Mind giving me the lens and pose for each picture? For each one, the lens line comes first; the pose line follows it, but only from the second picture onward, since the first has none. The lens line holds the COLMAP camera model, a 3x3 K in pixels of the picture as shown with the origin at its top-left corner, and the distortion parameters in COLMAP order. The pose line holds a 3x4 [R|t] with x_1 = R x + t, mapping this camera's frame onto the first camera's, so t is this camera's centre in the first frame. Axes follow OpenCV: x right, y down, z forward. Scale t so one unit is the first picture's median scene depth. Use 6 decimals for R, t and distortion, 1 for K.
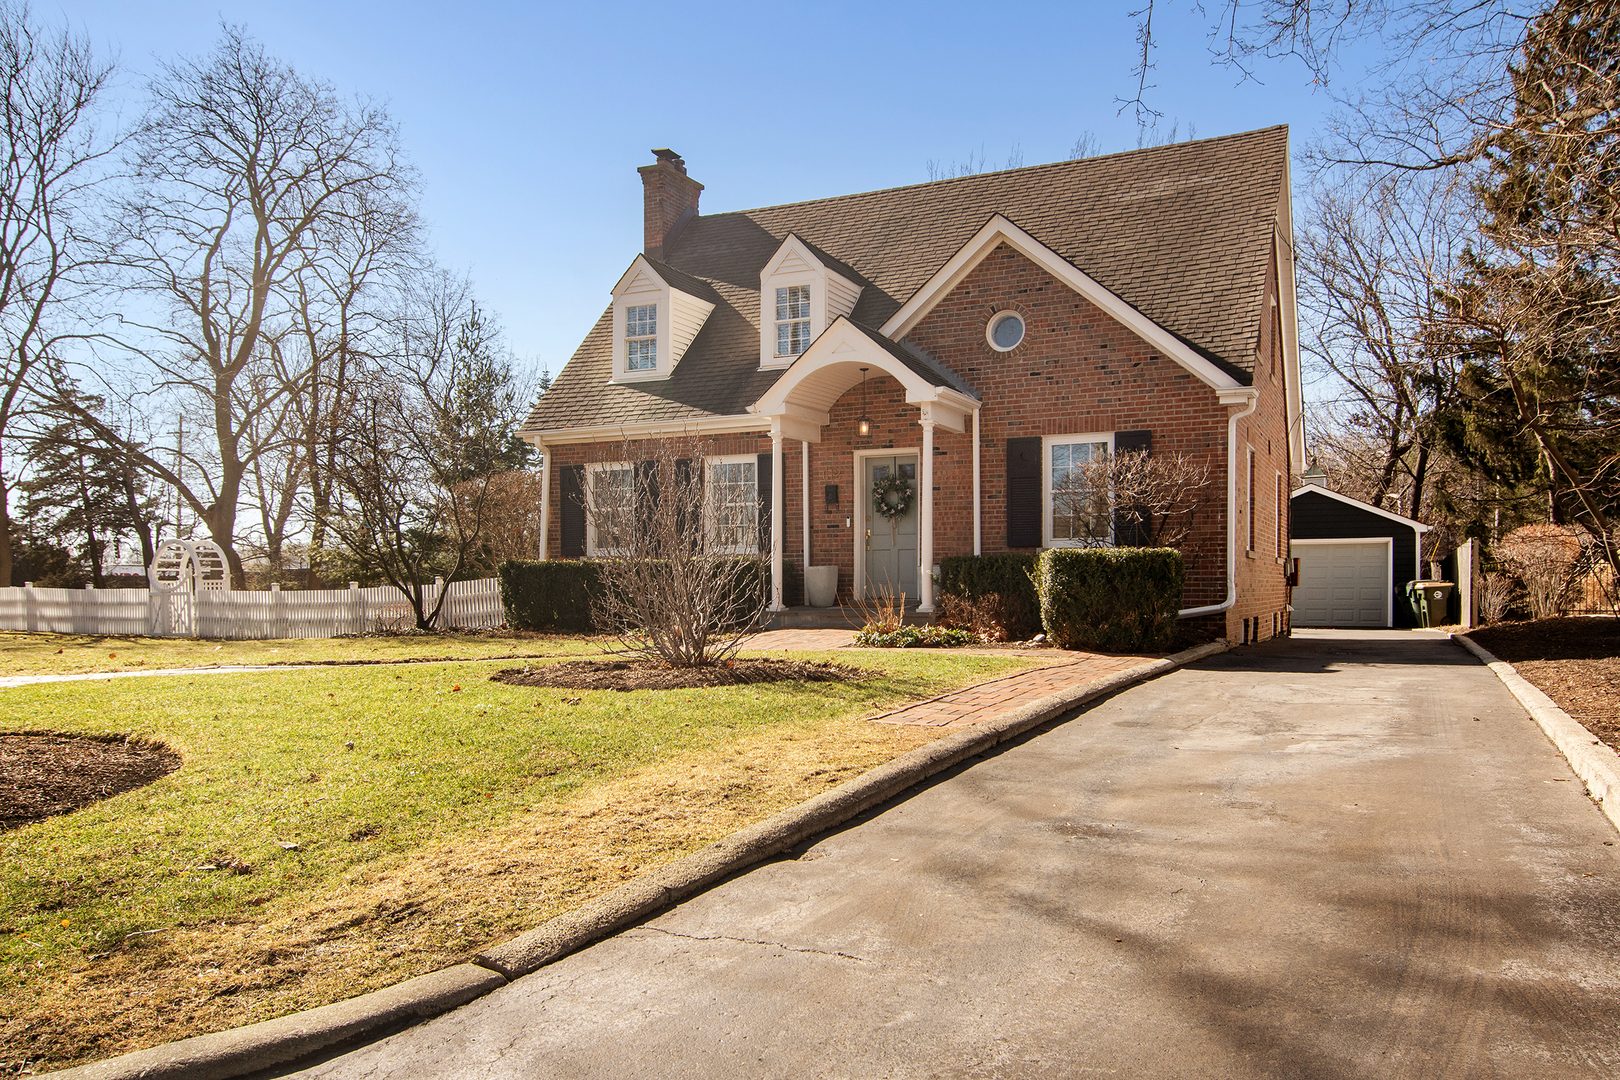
lens RADIAL K [[1227.2, 0, 809.7], [0, 1227.2, 546.4], [0, 0, 1]] dist [-0.003149, -0.000559]
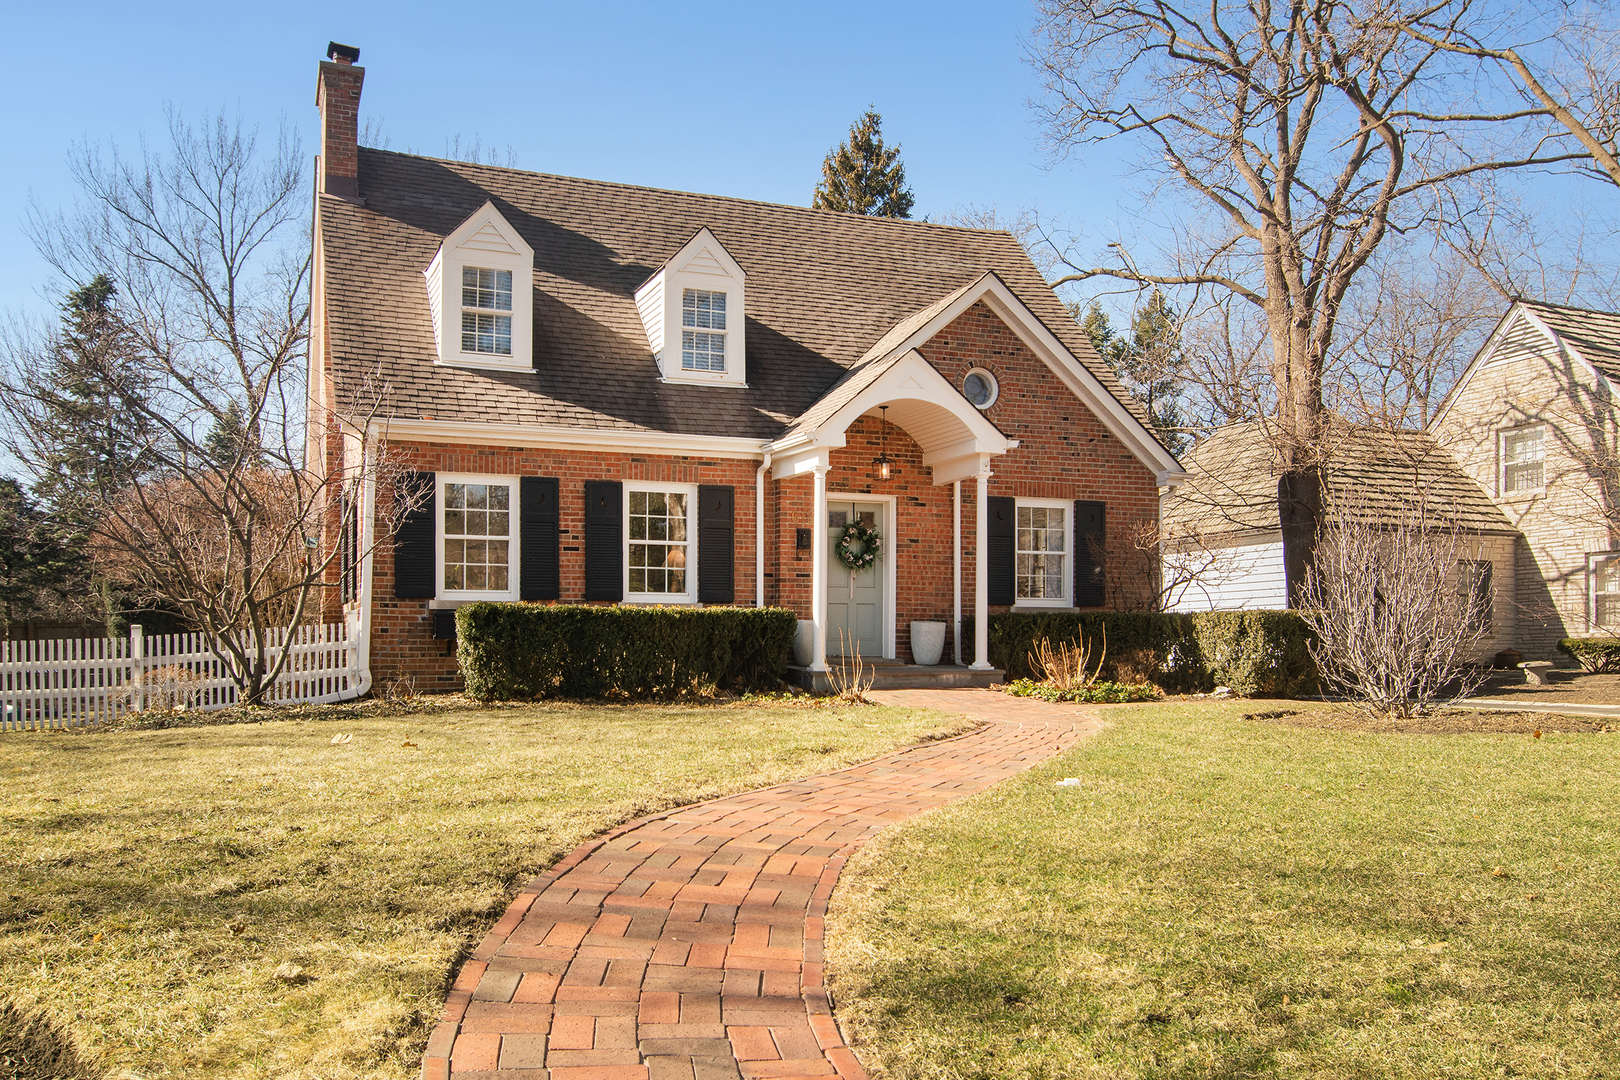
lens RADIAL K [[1294.6, 0, 810.1], [0, 1294.6, 575.4], [0, 0, 1]] dist [-0.001169, 0.000772]
pose [[0.670305, 0.041436, 0.740928, -0.690462], [-0.025754, 0.999137, -0.032577, 0.014346], [-0.741638, 0.002754, 0.670794, 0.384201]]
